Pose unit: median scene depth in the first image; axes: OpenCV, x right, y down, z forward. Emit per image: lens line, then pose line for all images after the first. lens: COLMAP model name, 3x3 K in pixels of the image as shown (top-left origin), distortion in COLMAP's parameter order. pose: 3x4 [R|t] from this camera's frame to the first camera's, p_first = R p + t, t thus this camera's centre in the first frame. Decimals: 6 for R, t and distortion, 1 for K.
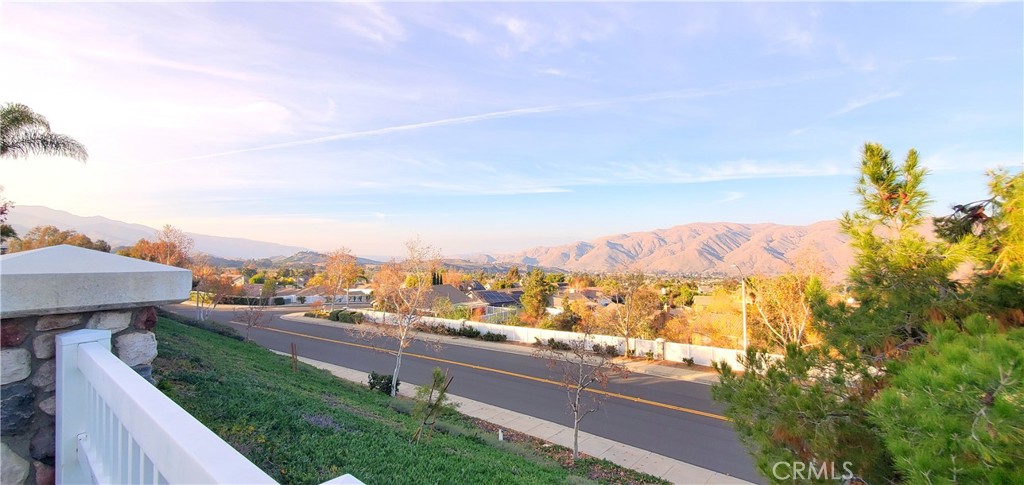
lens RADIAL K [[417.7, 0, 506.3], [0, 417.7, 239.0], [0, 0, 1]] dist [-0.000750, 0.000027]
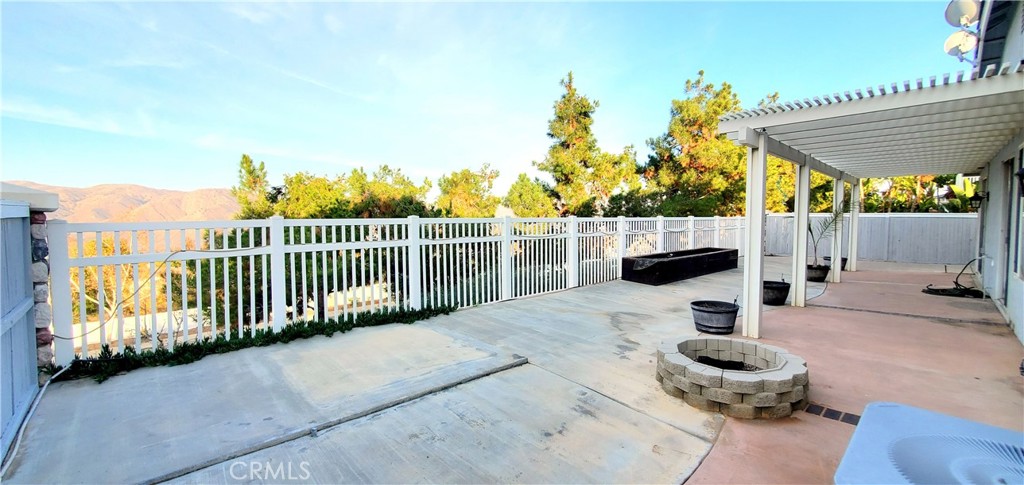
lens RADIAL K [[417.7, 0, 506.3], [0, 417.7, 239.0], [0, 0, 1]] dist [-0.000750, 0.000027]
pose [[0.163628, -0.046313, 0.985434, -1.013256], [-0.035832, 0.997959, 0.052852, 0.039305], [-0.985871, -0.043958, 0.161634, -0.661687]]
